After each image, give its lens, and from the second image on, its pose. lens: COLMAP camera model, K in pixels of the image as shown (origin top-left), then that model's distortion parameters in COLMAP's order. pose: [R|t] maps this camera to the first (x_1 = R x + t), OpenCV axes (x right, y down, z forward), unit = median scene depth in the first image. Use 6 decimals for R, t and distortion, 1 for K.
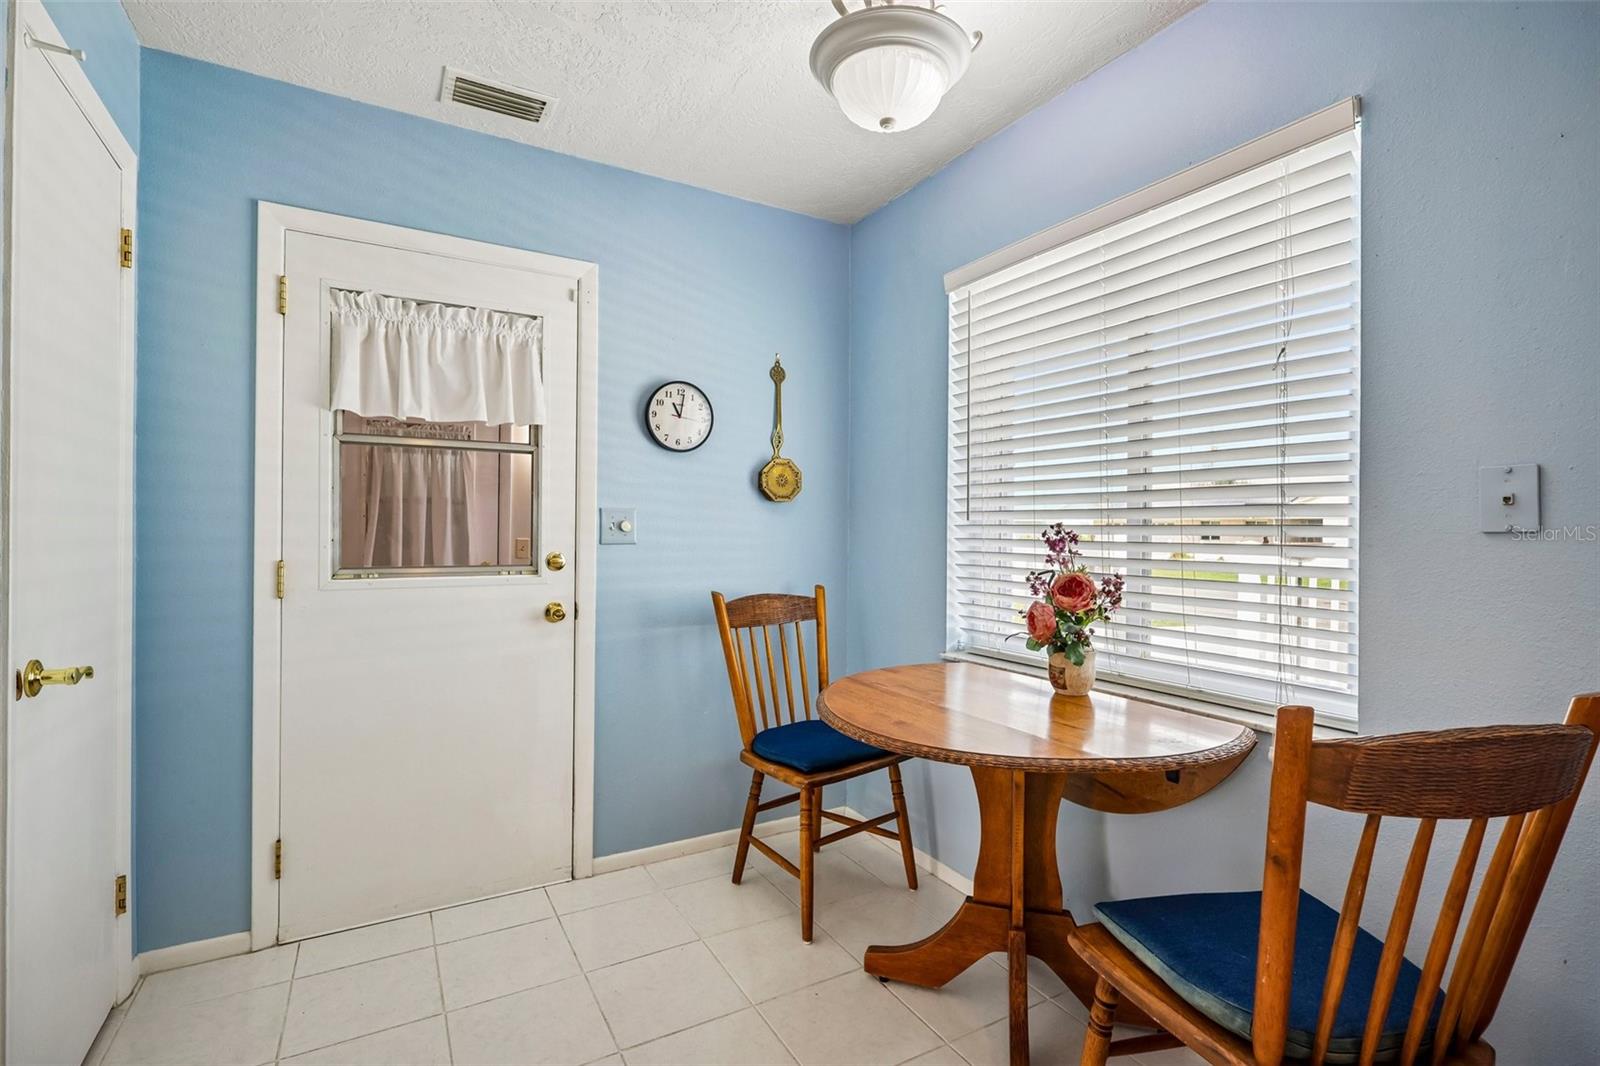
lens RADIAL K [[740.6, 0, 807.3], [0, 740.6, 525.5], [0, 0, 1]] dist [-0.003670, -0.000121]
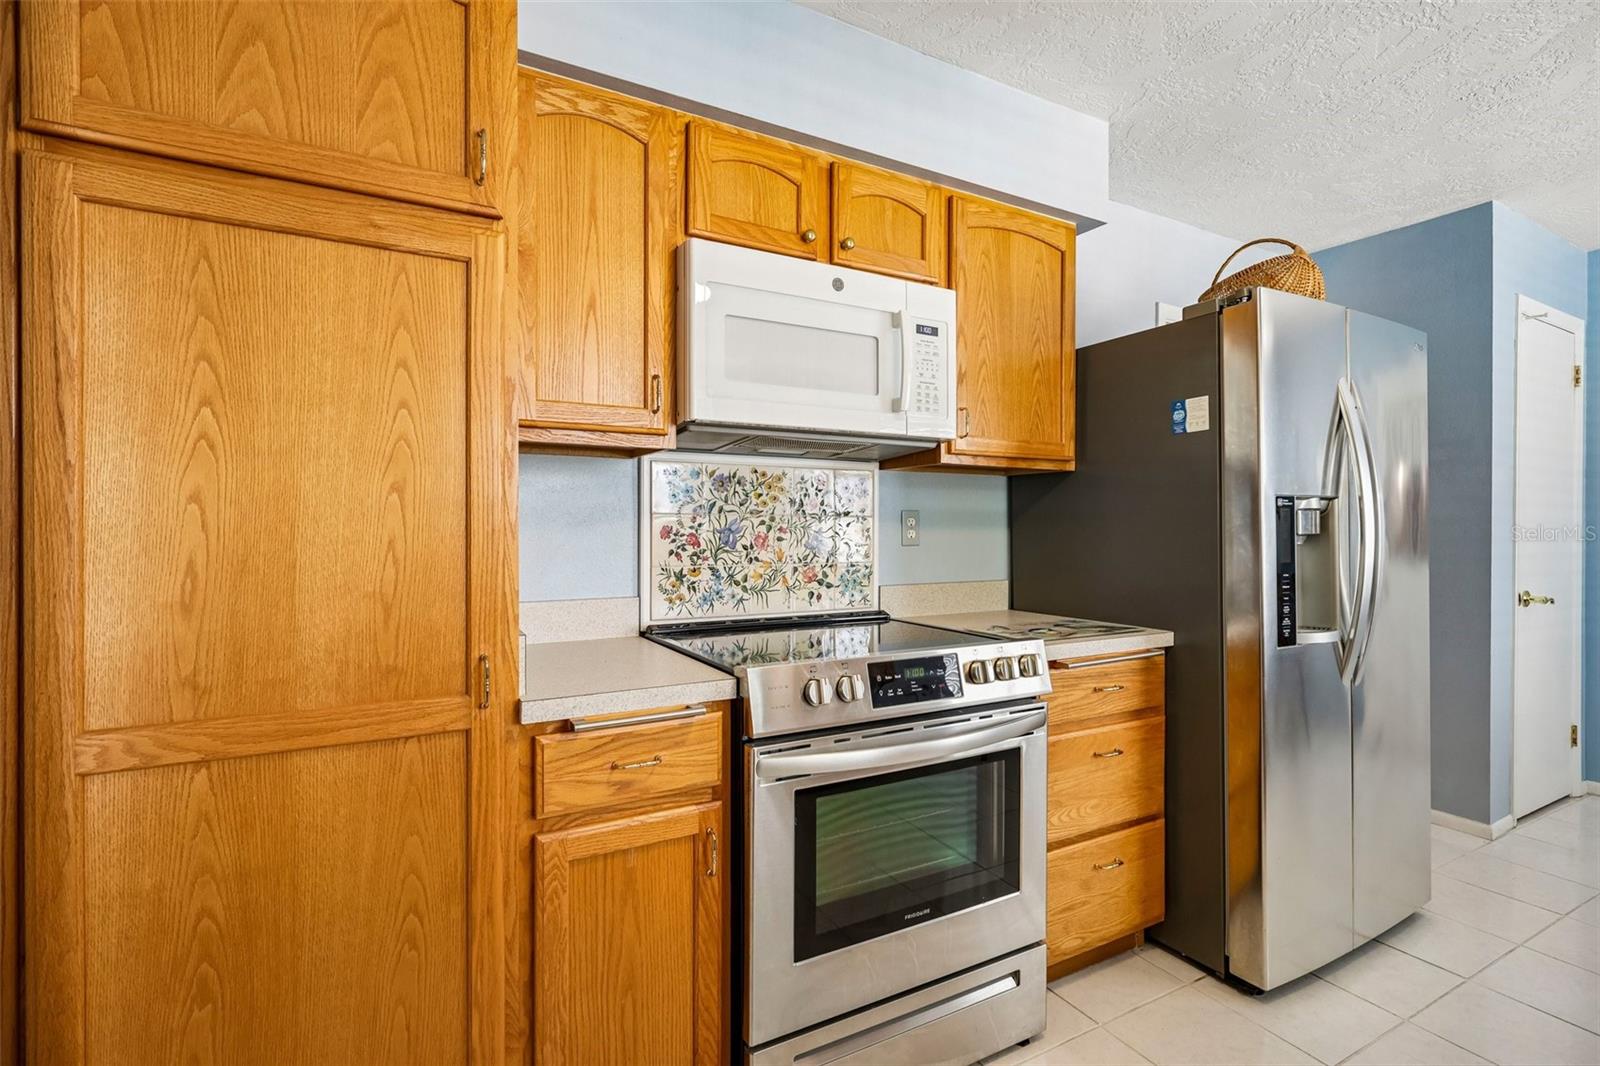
lens RADIAL K [[740.6, 0, 811.0], [0, 740.6, 538.4], [0, 0, 1]] dist [-0.003670, -0.000121]
pose [[-0.019590, 0.004598, -0.999798, 0.659422], [0.005700, 0.999974, 0.004487, -0.001307], [0.999792, -0.005611, -0.019616, -0.603148]]
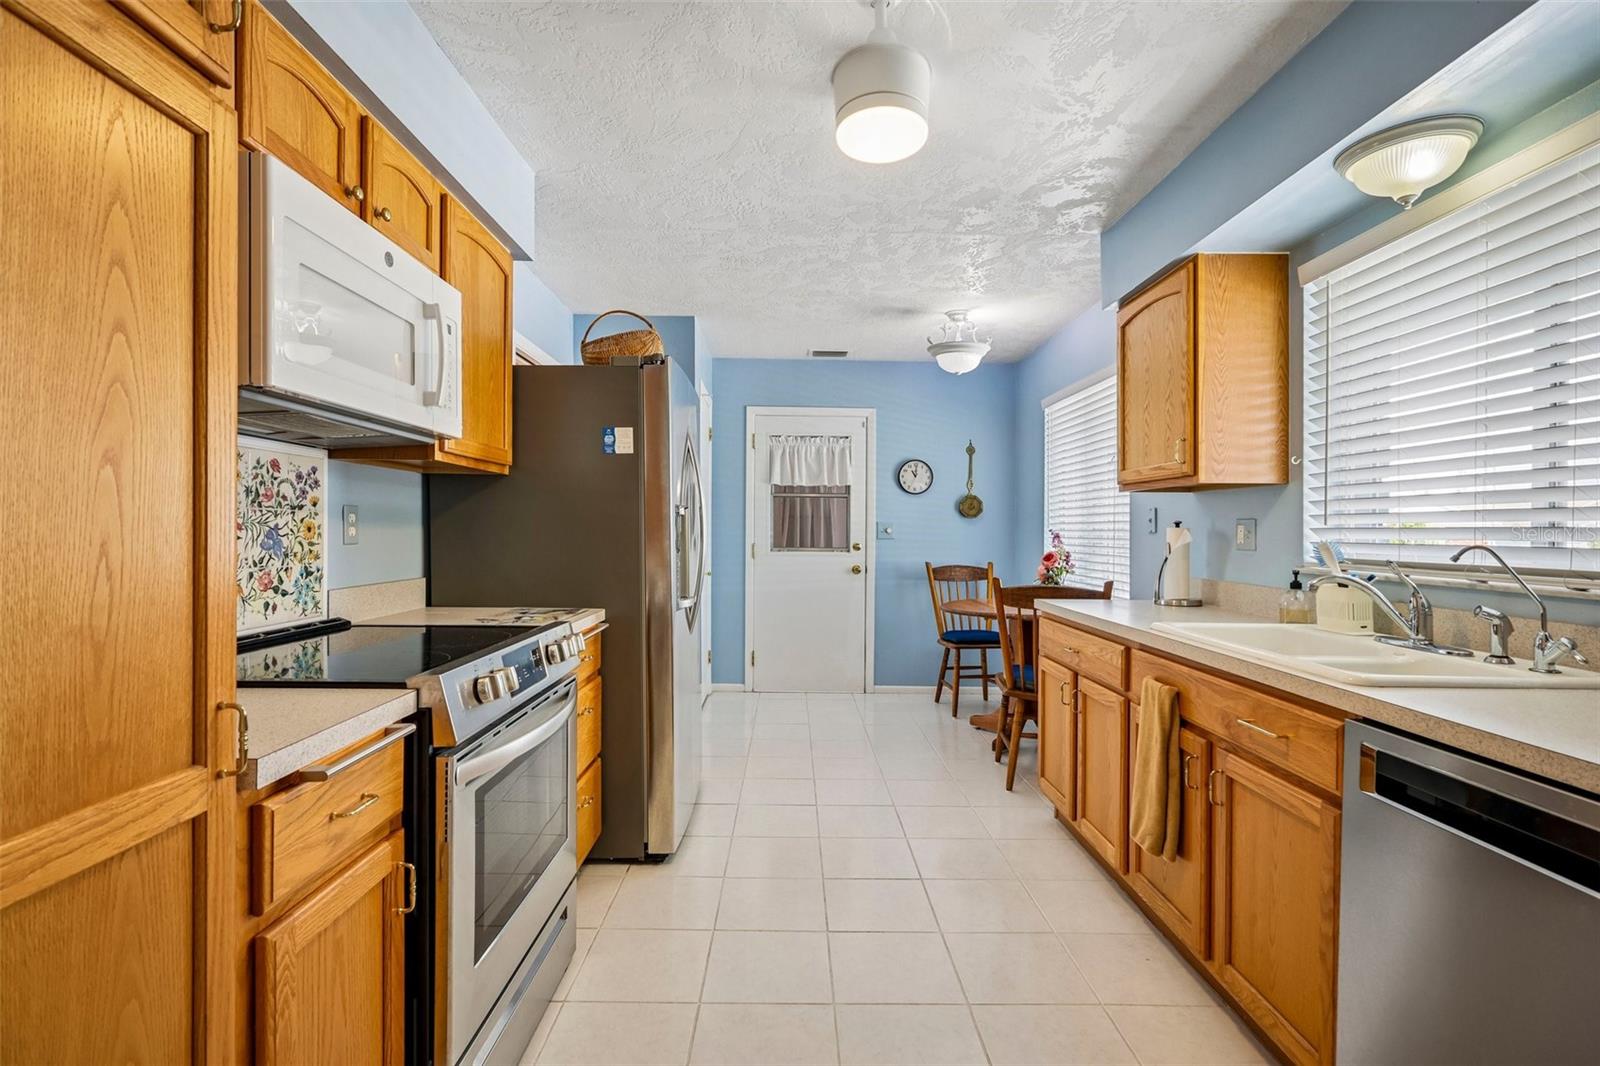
lens RADIAL K [[740.6, 0, 791.9], [0, 740.6, 542.2], [0, 0, 1]] dist [-0.003670, -0.000121]
pose [[0.868568, 0.007298, -0.495516, 0.576474], [0.001551, 0.999847, 0.017444, -0.003789], [0.495567, -0.015920, 0.868424, -0.995154]]
